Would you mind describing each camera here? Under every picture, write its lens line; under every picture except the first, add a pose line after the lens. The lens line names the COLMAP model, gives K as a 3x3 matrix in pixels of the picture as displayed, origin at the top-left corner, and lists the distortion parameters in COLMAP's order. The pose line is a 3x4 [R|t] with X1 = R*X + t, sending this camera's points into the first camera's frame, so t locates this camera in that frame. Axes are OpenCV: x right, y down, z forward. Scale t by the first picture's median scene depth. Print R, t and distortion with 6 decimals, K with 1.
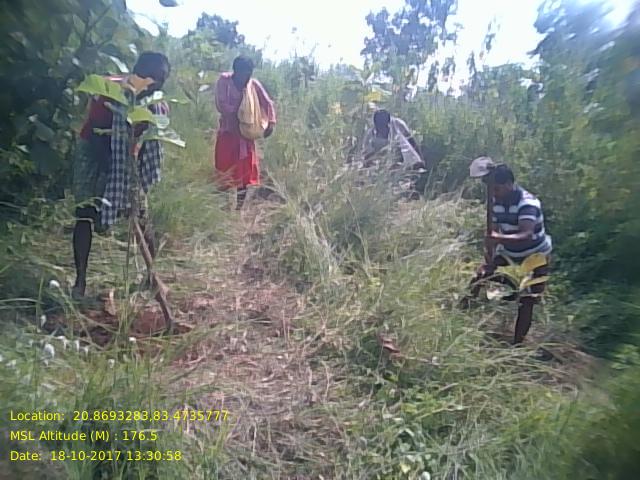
lens RADIAL K [[548.0, 0, 320.4], [0, 548.0, 253.3], [0, 0, 1]] dist [0.089113, -0.224614]
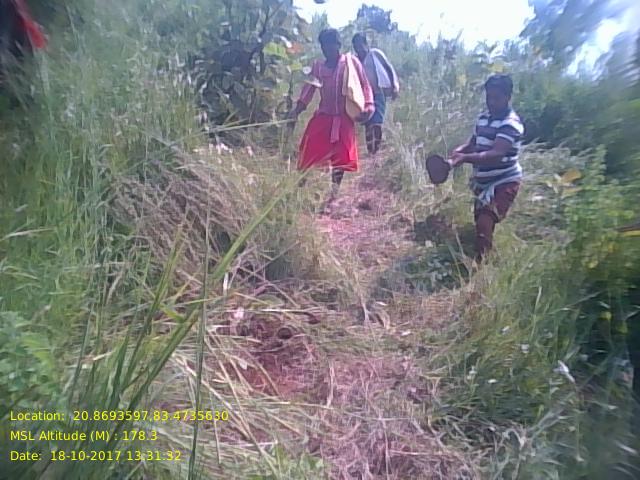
lens RADIAL K [[548.0, 0, 320.4], [0, 548.0, 253.3], [0, 0, 1]] dist [0.089113, -0.224614]
pose [[0.960592, 0.059830, -0.271448, 0.079339], [-0.055442, 0.998178, 0.023815, 0.090338], [0.272378, -0.007827, 0.962159, -0.201184]]
